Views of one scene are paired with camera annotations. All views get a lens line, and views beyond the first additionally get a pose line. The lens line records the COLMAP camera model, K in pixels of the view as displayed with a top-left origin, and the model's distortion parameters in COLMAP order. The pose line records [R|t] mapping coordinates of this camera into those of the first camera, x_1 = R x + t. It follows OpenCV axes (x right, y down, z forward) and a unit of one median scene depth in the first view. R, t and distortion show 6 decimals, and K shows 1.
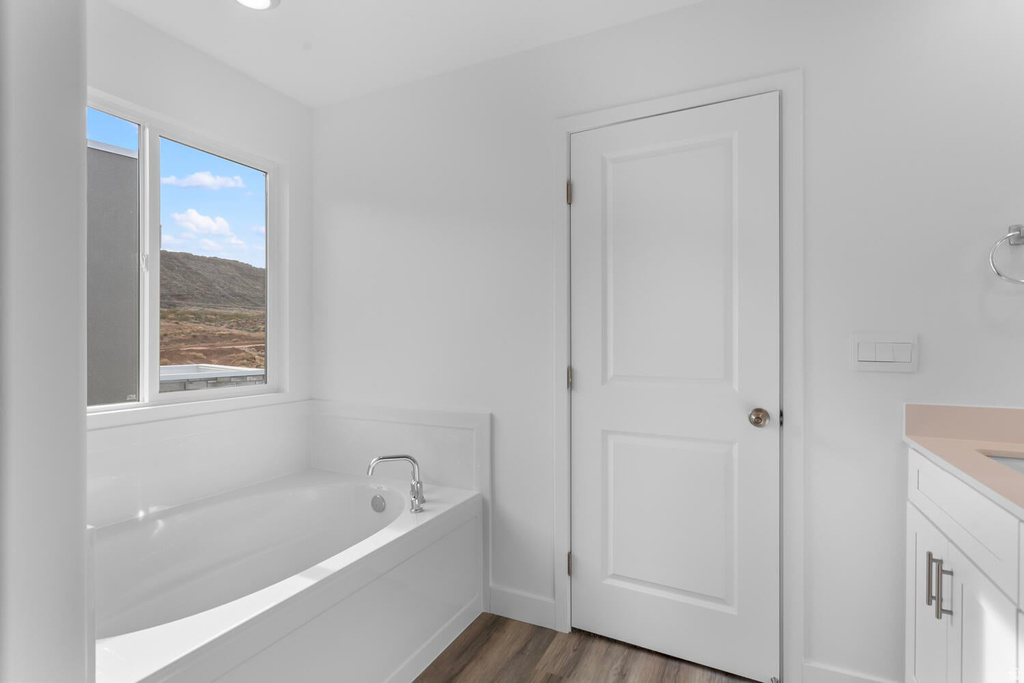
lens RADIAL K [[505.0, 0, 512.0], [0, 505.0, 341.5], [0, 0, 1]] dist [-0.004119, 0.004897]
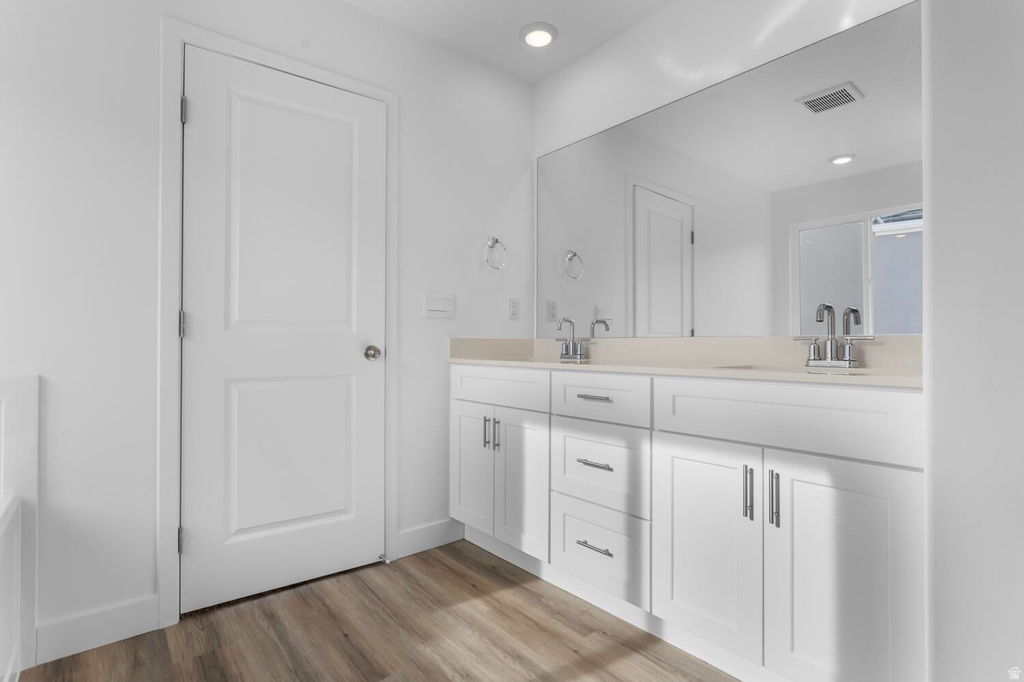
lens RADIAL K [[505.0, 0, 512.0], [0, 505.0, 341.0], [0, 0, 1]] dist [-0.004119, 0.004897]
pose [[0.421907, 0.007867, 0.906605, -0.444752], [0.006823, 0.999906, -0.011851, 0.120403], [-0.906614, 0.011186, 0.421813, 0.128066]]
